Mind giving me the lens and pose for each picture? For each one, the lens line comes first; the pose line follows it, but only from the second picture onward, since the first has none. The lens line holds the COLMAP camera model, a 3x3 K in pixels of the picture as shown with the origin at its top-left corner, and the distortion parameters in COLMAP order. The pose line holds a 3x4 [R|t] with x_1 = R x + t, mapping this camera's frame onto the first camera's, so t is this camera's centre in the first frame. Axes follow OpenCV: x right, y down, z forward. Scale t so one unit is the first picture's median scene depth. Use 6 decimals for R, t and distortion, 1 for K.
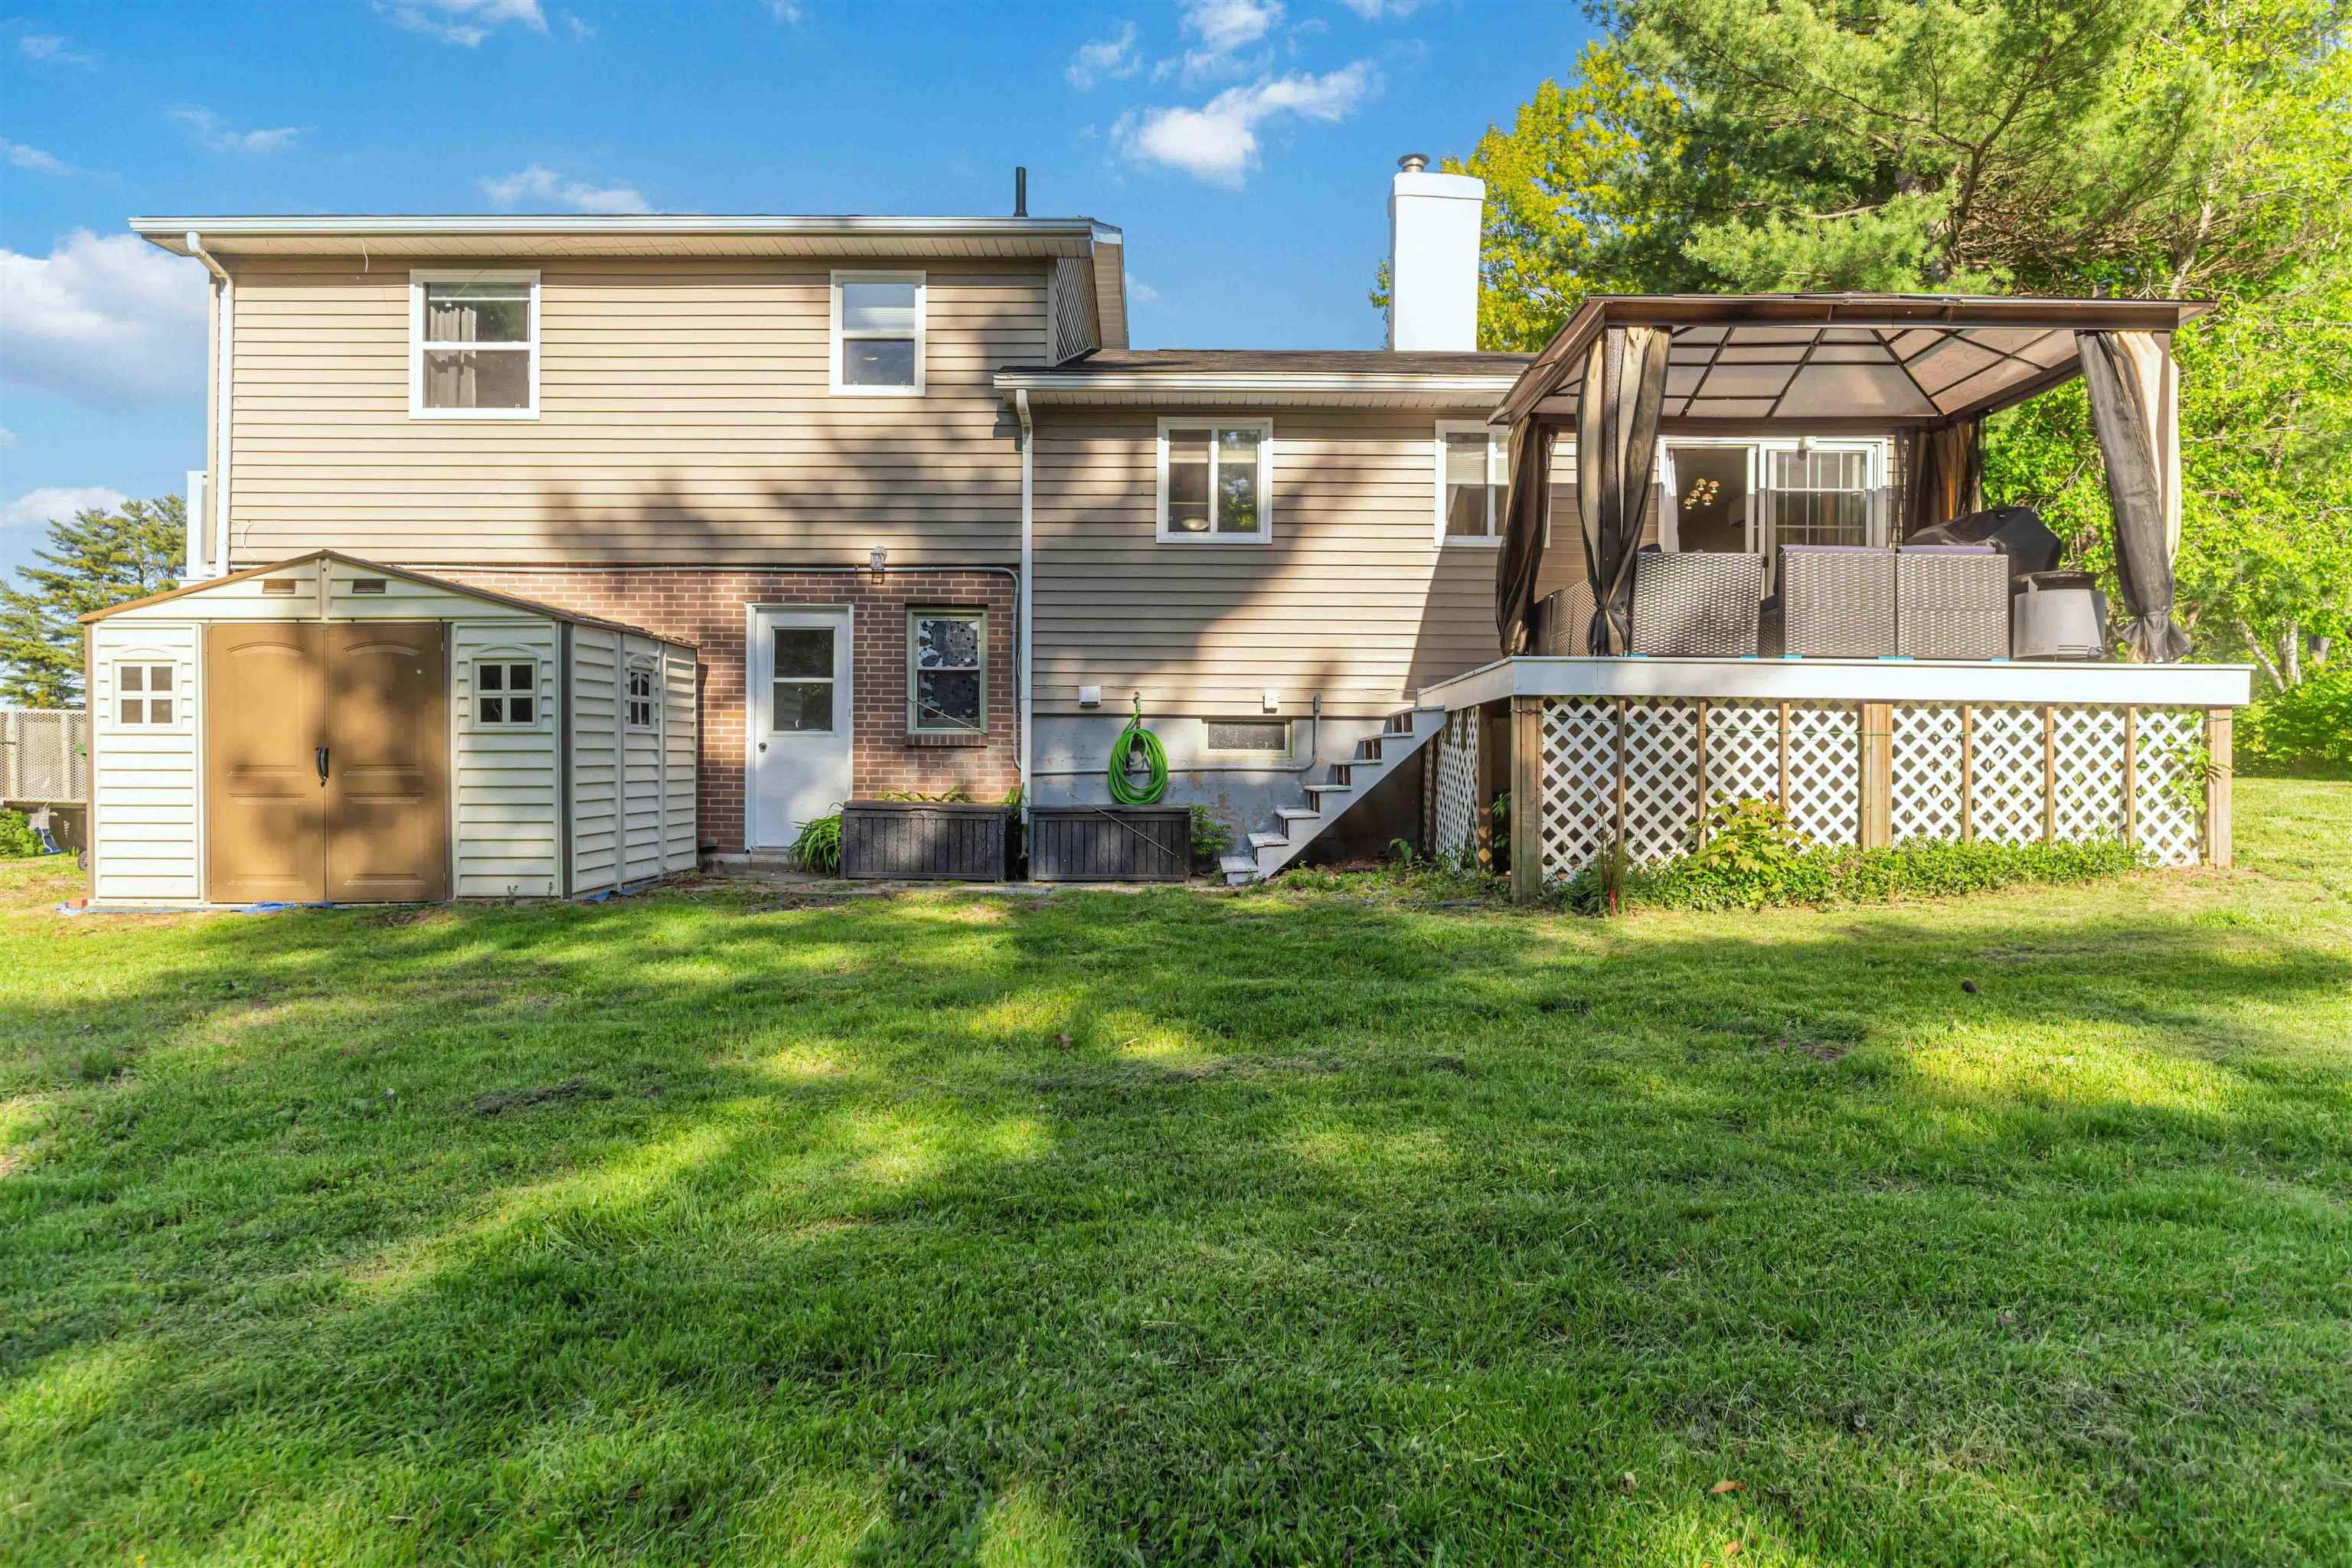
lens RADIAL K [[1463.9, 0, 1176.0], [0, 1463.9, 784.0], [0, 0, 1]] dist [-0.006108, 0.000613]
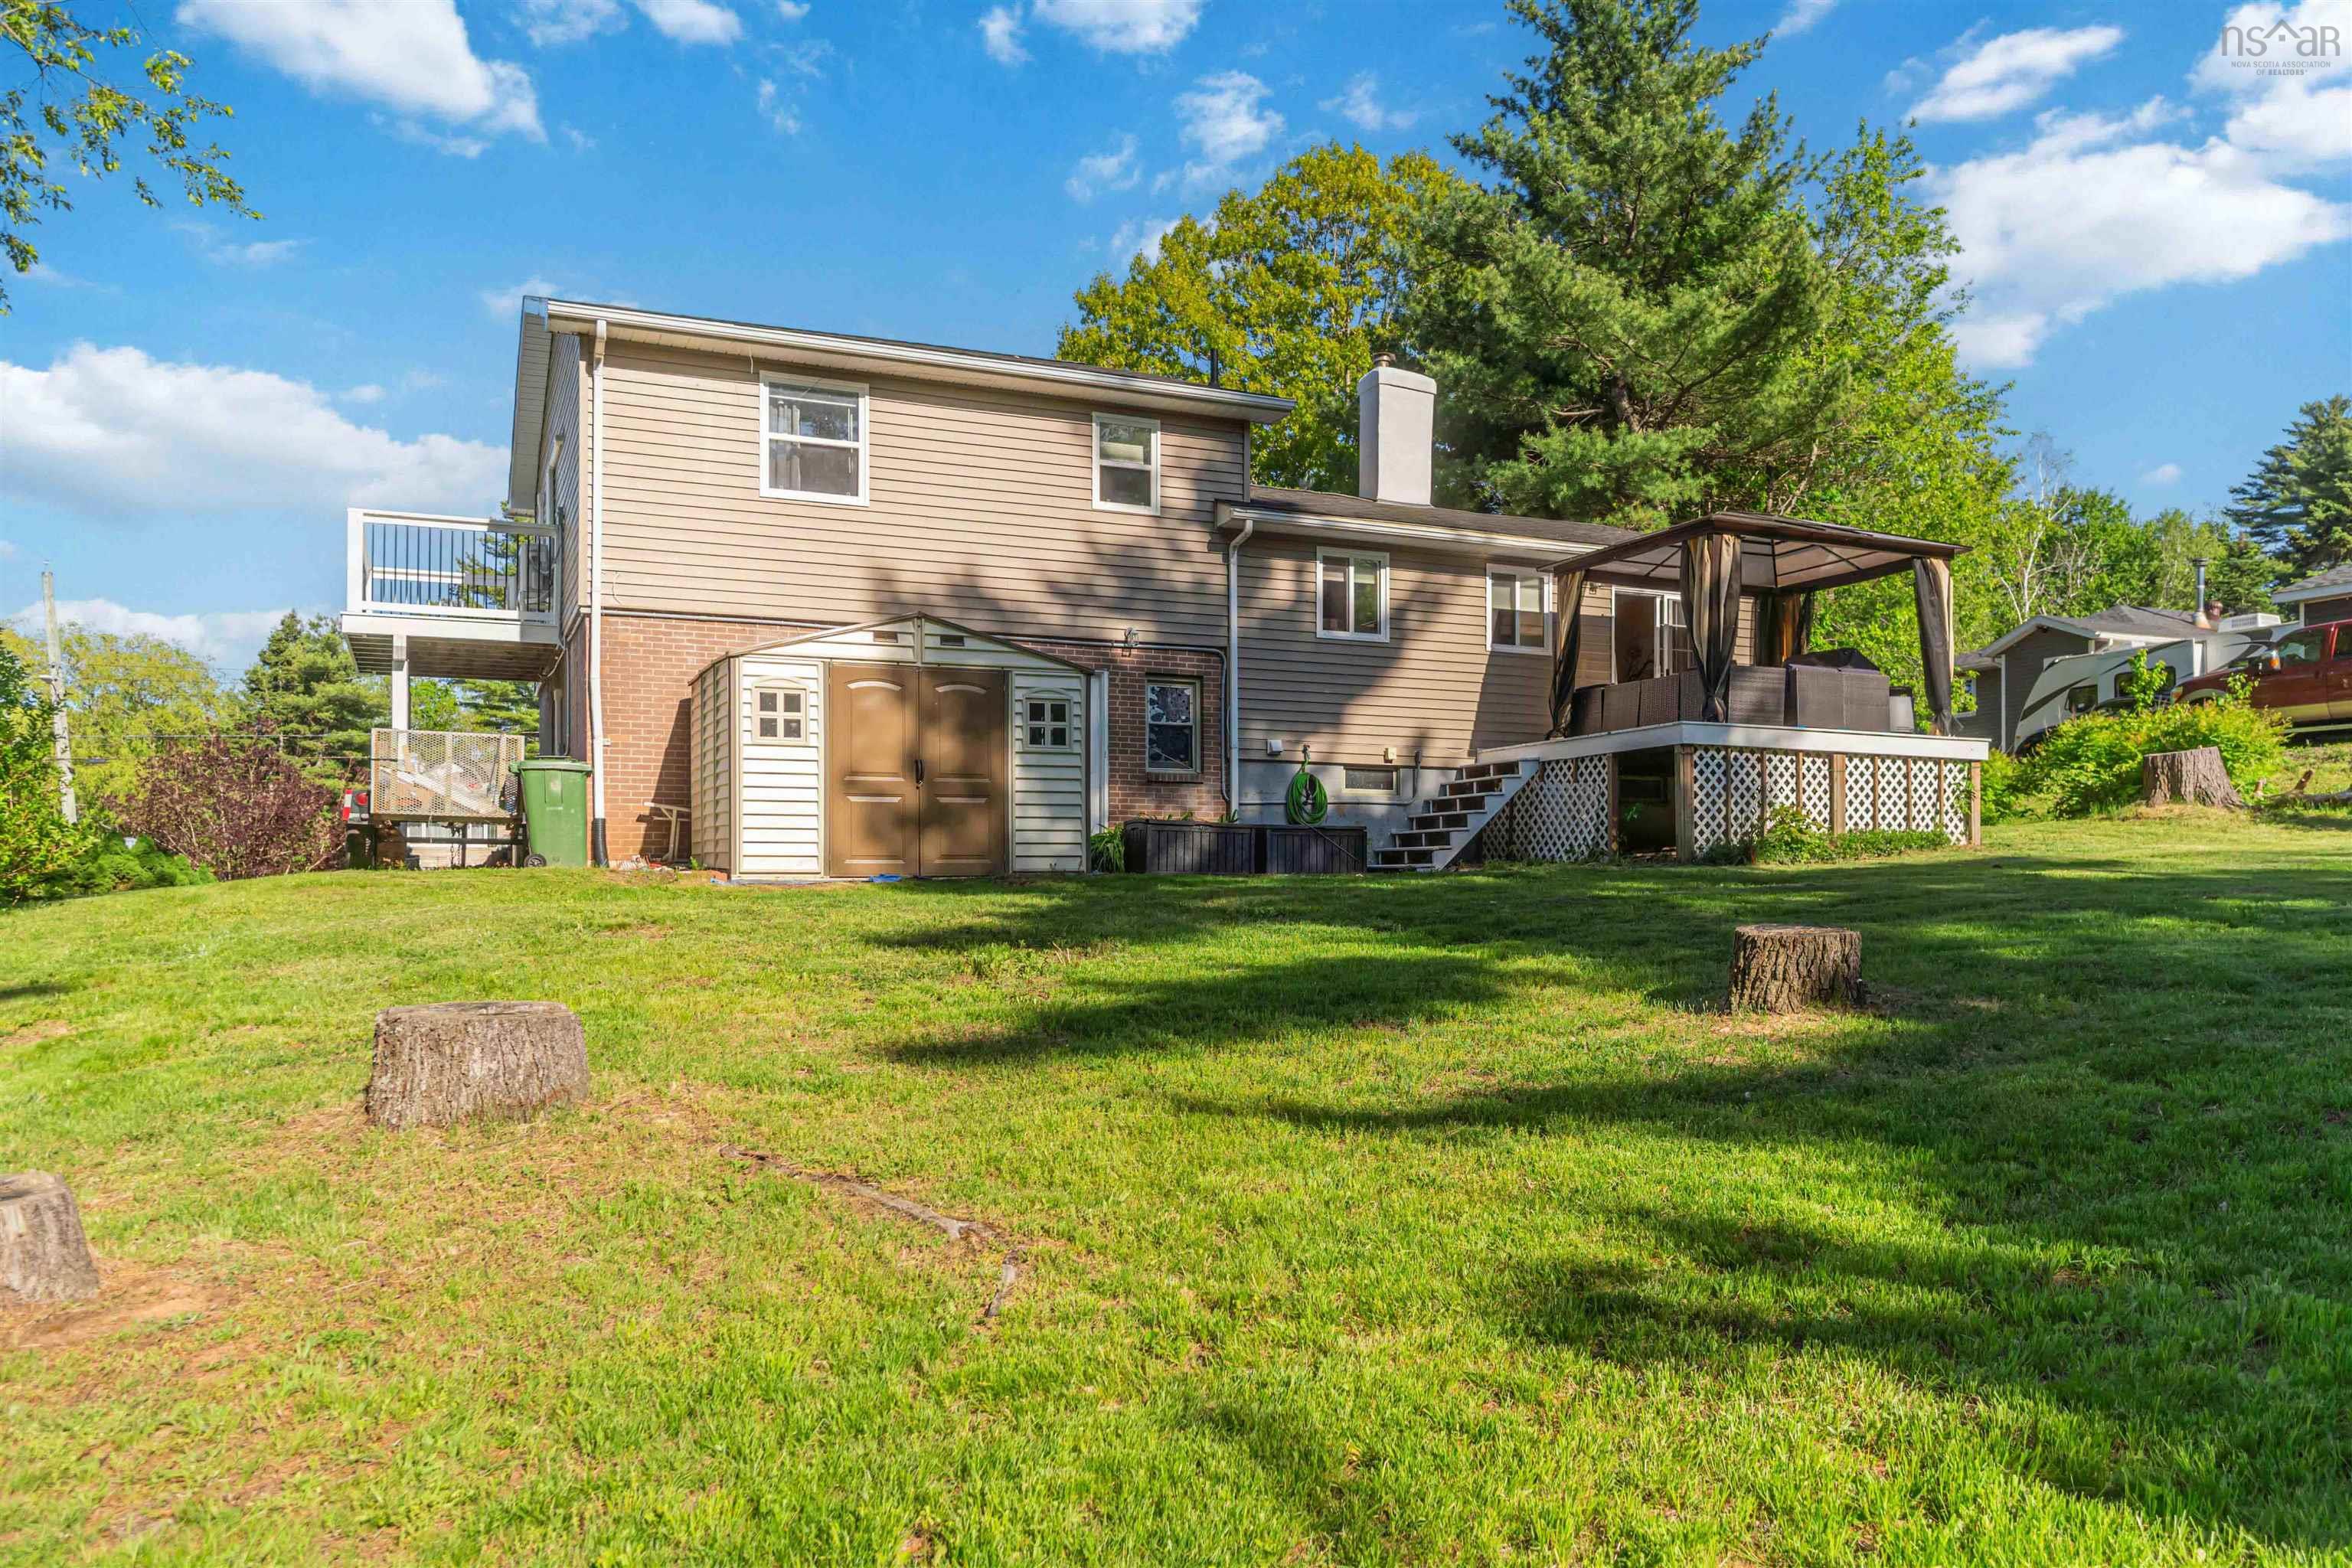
lens RADIAL K [[1718.0, 0, 1184.3], [0, 1718.0, 912.2], [0, 0, 1]] dist [0.003322, 0.000894]
pose [[0.906324, -0.010250, 0.422459, -0.815312], [0.010985, 0.999939, 0.000696, 0.091764], [-0.422441, 0.004010, 0.906382, -0.414078]]
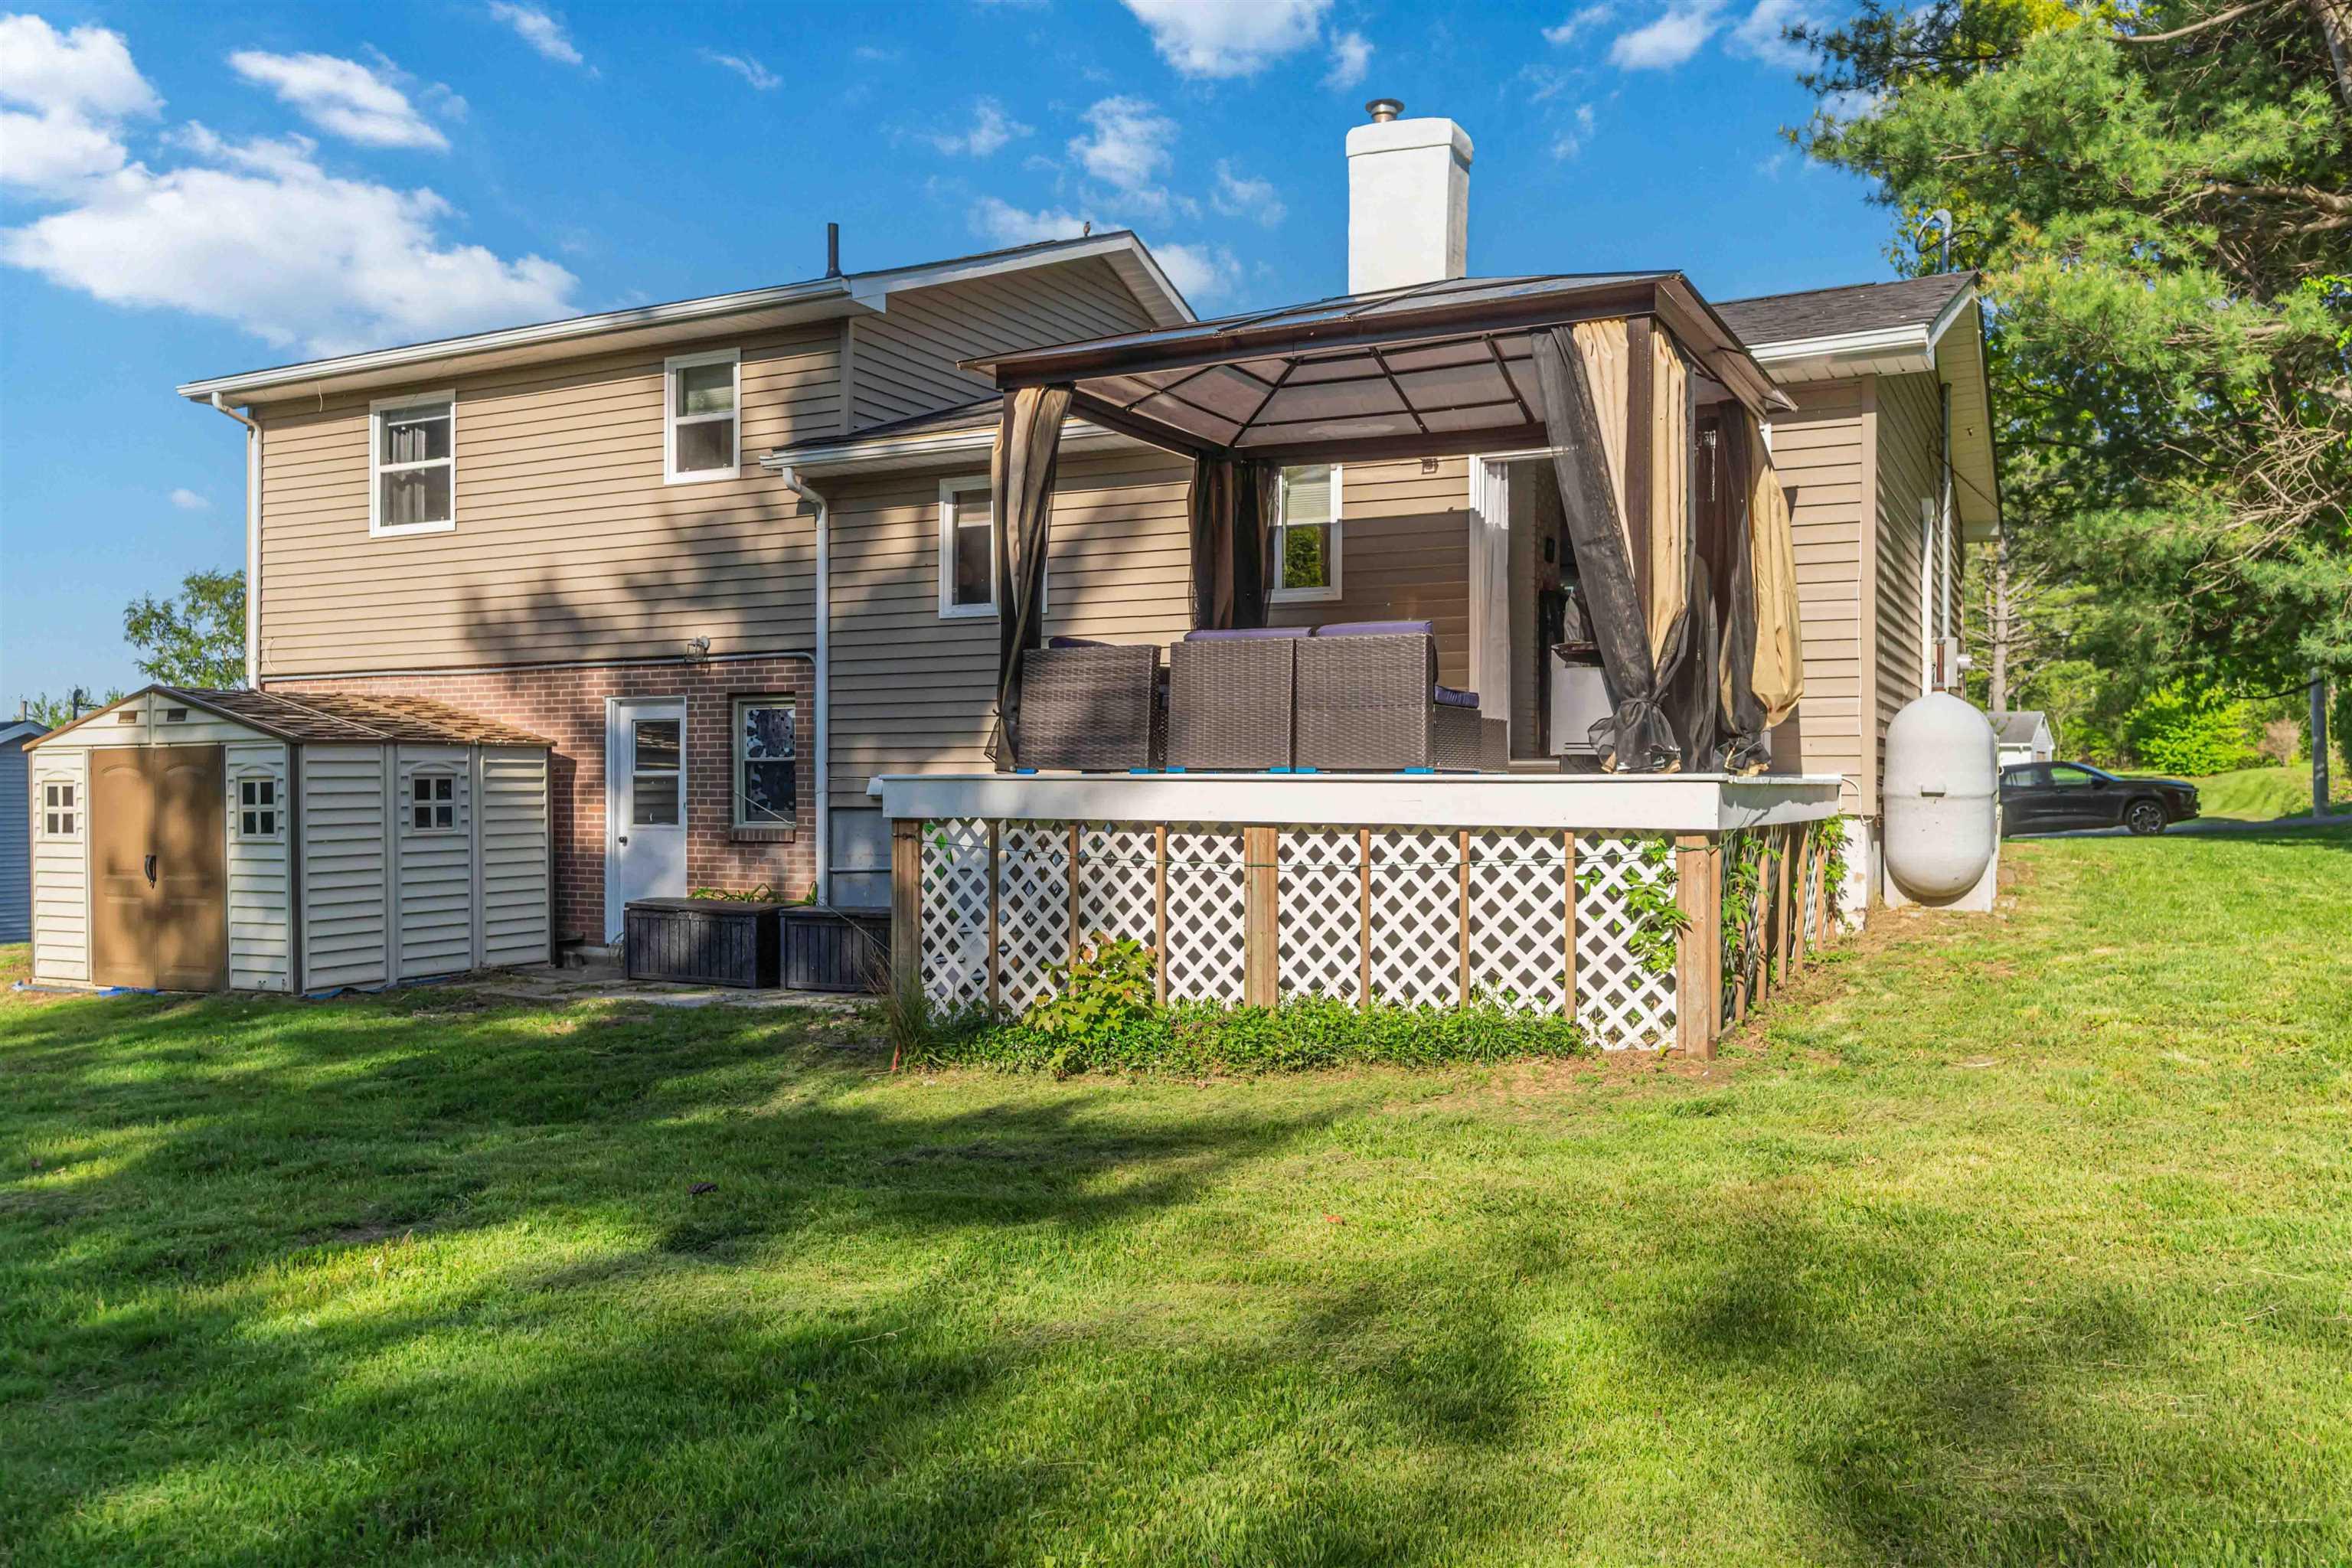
lens RADIAL K [[1831.1, 0, 1176.0], [0, 1831.1, 784.0], [0, 0, 1]] dist [0.001079, -0.012240]
pose [[0.894001, -0.010040, -0.447952, 0.626842], [0.003899, 0.999885, -0.014629, -0.045156], [0.448048, 0.011331, 0.893938, 0.053829]]
